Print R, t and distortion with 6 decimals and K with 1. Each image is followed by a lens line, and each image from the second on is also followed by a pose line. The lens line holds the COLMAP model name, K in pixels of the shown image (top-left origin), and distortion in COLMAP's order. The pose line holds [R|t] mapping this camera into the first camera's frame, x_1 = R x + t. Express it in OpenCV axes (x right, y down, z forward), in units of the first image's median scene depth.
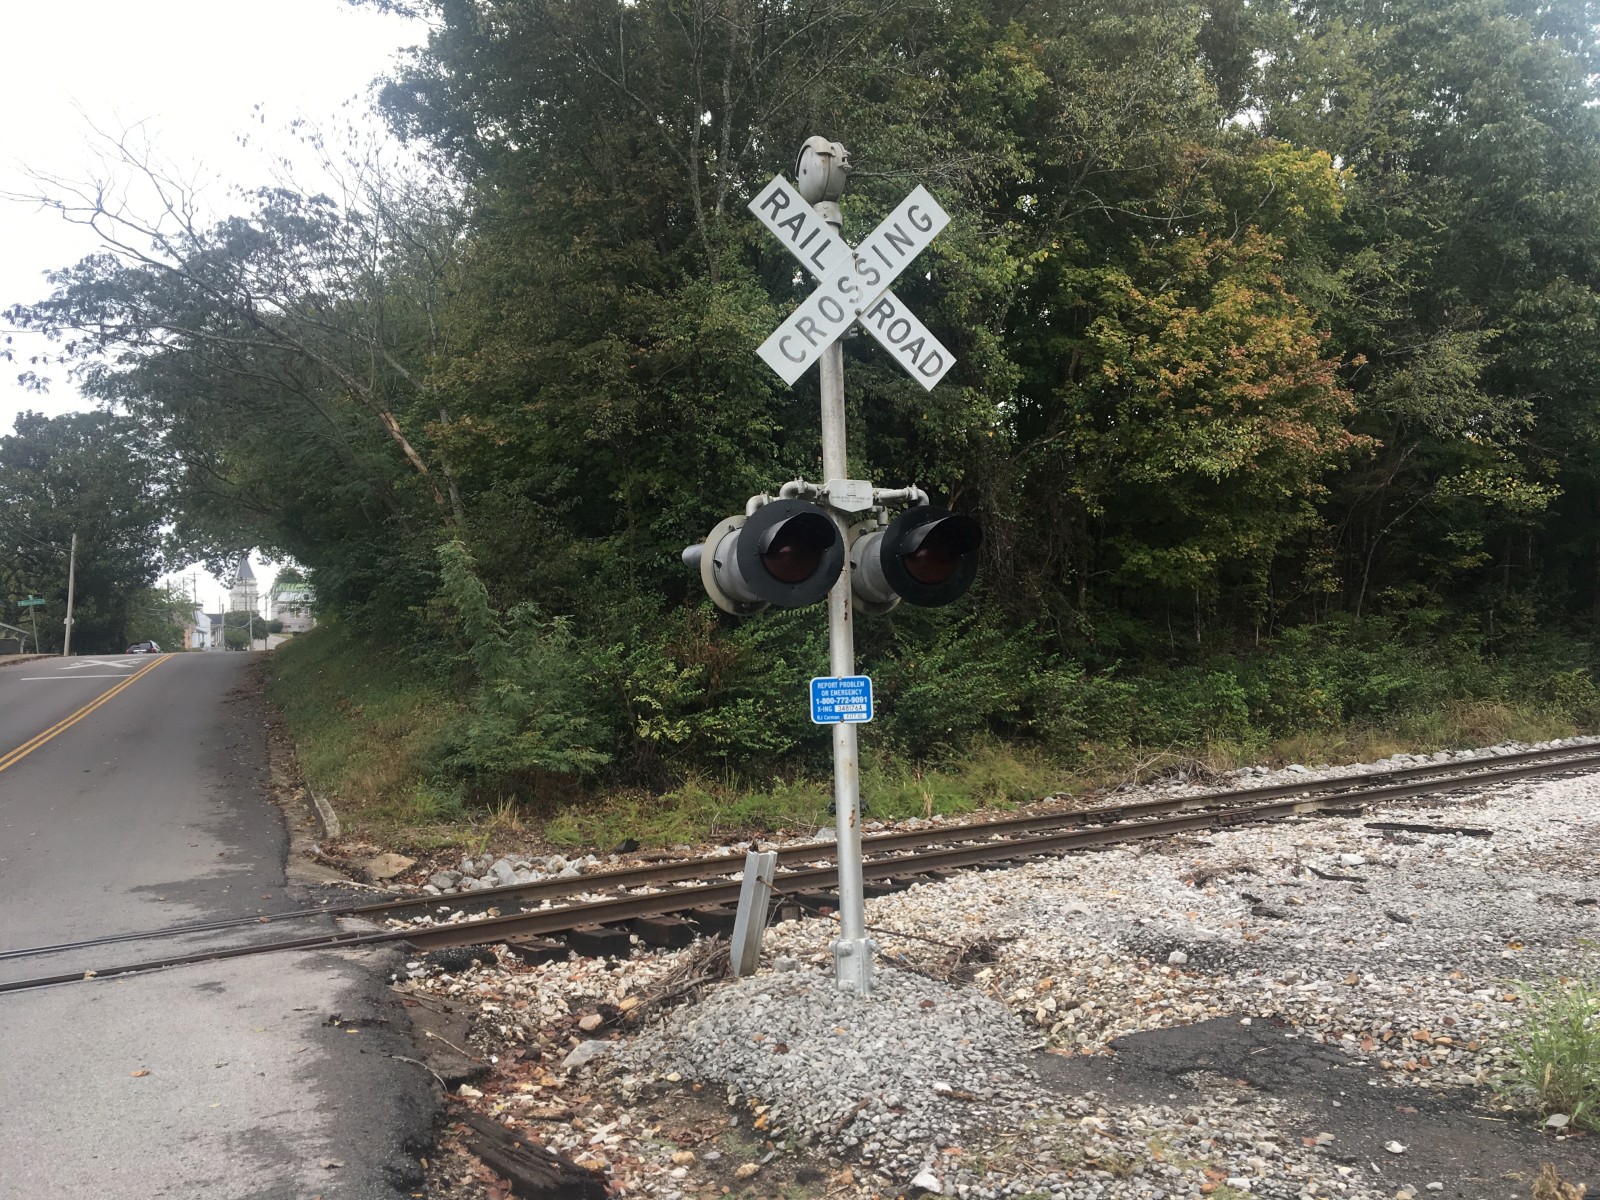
lens RADIAL K [[1360.7, 0, 788.1], [0, 1360.7, 610.1], [0, 0, 1]] dist [0.098701, -0.141142]
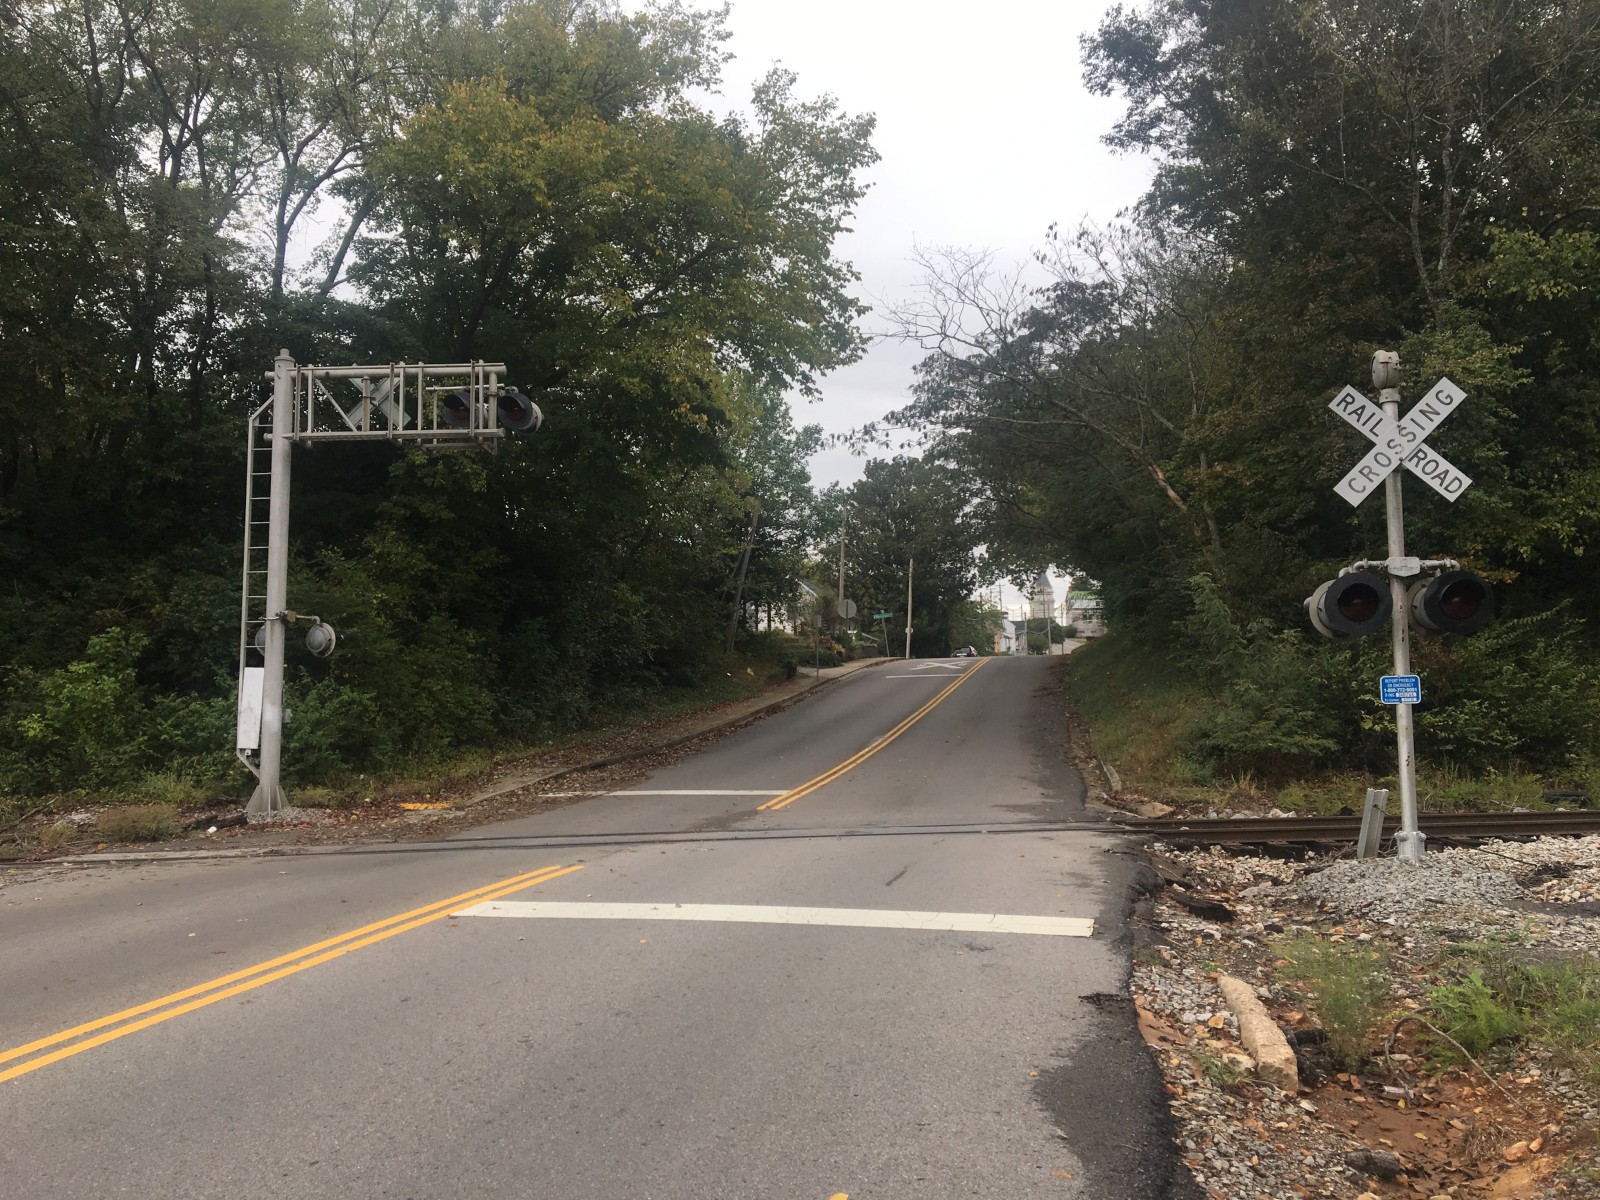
lens RADIAL K [[1370.2, 0, 763.1], [0, 1370.2, 581.2], [0, 0, 1]] dist [0.090370, -0.211445]
pose [[0.838509, -0.029988, -0.544062, 0.094506], [0.017277, 0.999446, -0.028460, -0.009657], [0.544614, 0.014464, 0.838562, -0.257913]]
